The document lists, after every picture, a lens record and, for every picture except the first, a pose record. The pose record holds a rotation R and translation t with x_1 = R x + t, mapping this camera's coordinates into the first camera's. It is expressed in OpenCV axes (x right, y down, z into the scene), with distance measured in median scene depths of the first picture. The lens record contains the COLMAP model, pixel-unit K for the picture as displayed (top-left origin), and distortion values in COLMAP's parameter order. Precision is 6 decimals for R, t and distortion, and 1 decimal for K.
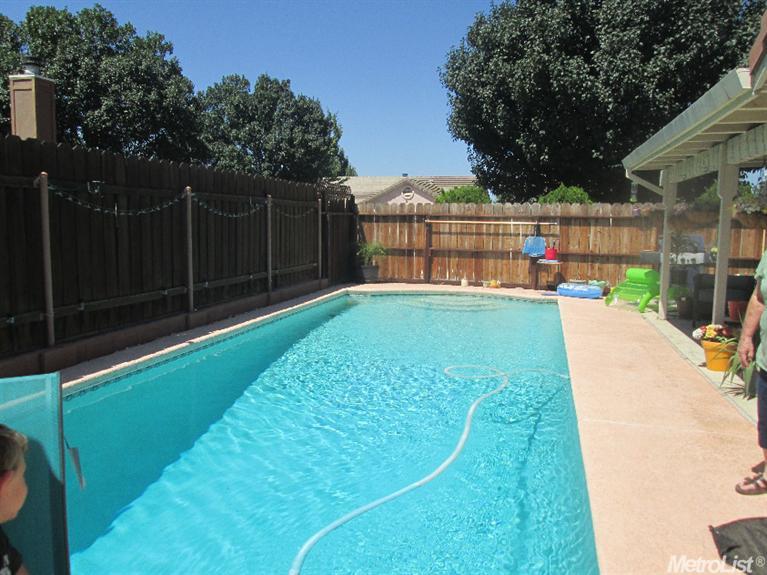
lens RADIAL K [[643.9, 0, 381.4], [0, 643.9, 291.5], [0, 0, 1]] dist [-0.031649, 0.013334]
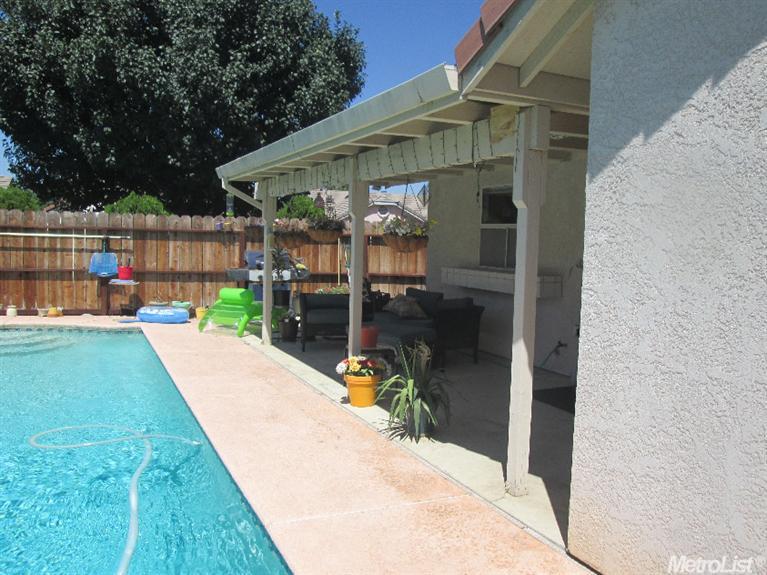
lens RADIAL K [[643.9, 0, 381.4], [0, 643.9, 291.5], [0, 0, 1]] dist [-0.031649, 0.013334]
pose [[0.773924, -0.041248, 0.631933, -0.012128], [0.050558, 0.998716, 0.003271, -0.019946], [-0.631257, 0.029418, 0.775016, 0.130404]]
